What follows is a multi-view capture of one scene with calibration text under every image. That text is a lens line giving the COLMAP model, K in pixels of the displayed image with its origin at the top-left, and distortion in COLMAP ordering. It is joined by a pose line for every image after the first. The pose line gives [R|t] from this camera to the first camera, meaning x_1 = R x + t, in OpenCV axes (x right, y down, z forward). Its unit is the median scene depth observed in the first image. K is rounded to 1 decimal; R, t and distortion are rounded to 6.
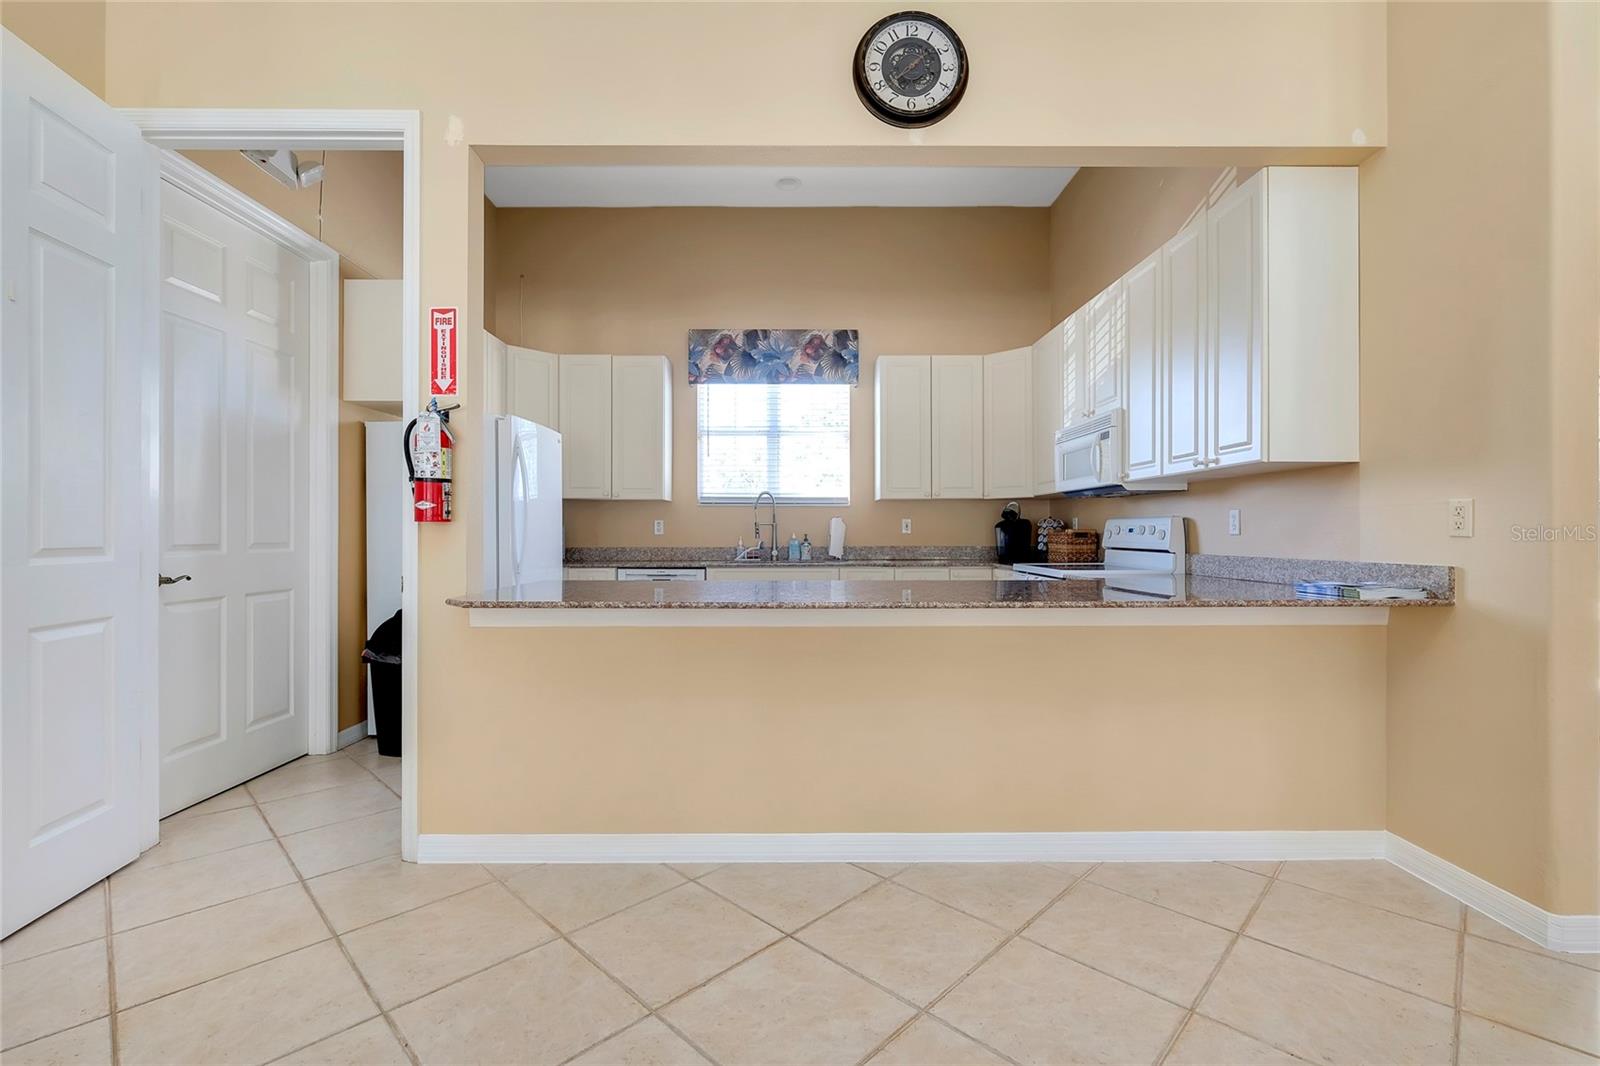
lens RADIAL K [[706.3, 0, 801.4], [0, 706.3, 529.9], [0, 0, 1]] dist [0.000998, -0.000317]
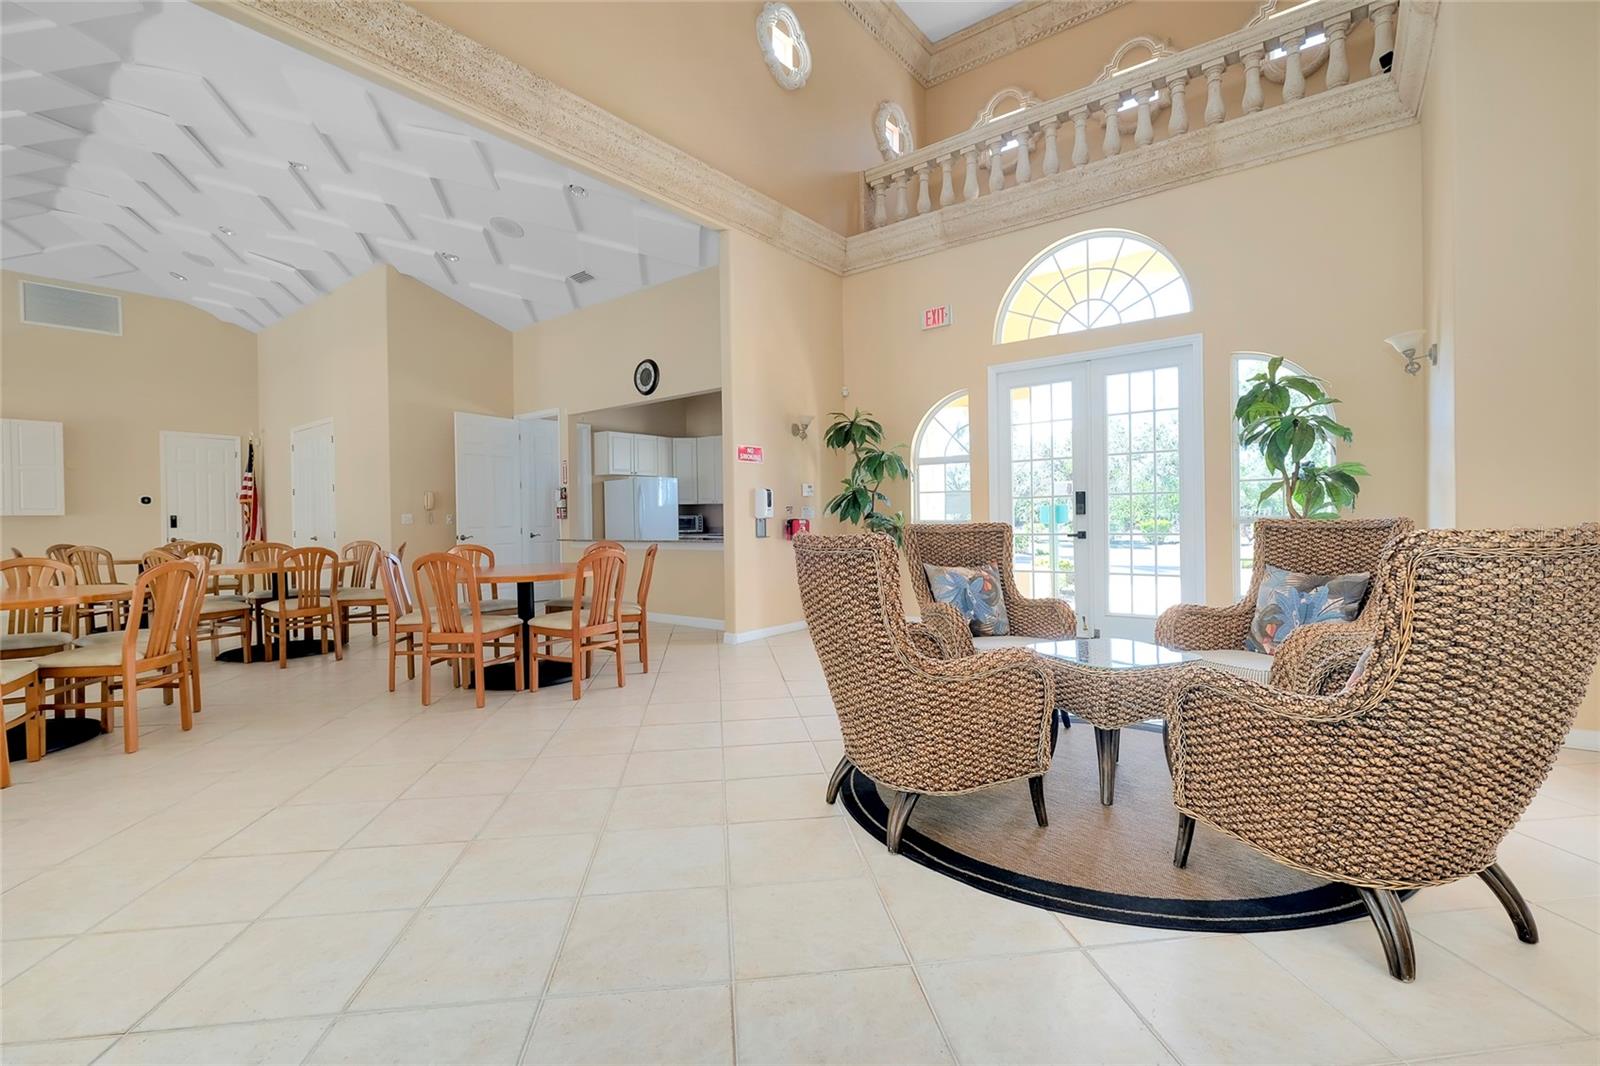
lens RADIAL K [[706.3, 0, 790.0], [0, 706.3, 521.2], [0, 0, 1]] dist [0.000998, -0.000317]
pose [[0.778170, -0.010131, -0.627972, 1.185627], [0.019075, 0.999790, 0.007507, -0.001384], [0.627764, -0.017820, 0.778200, -0.493026]]
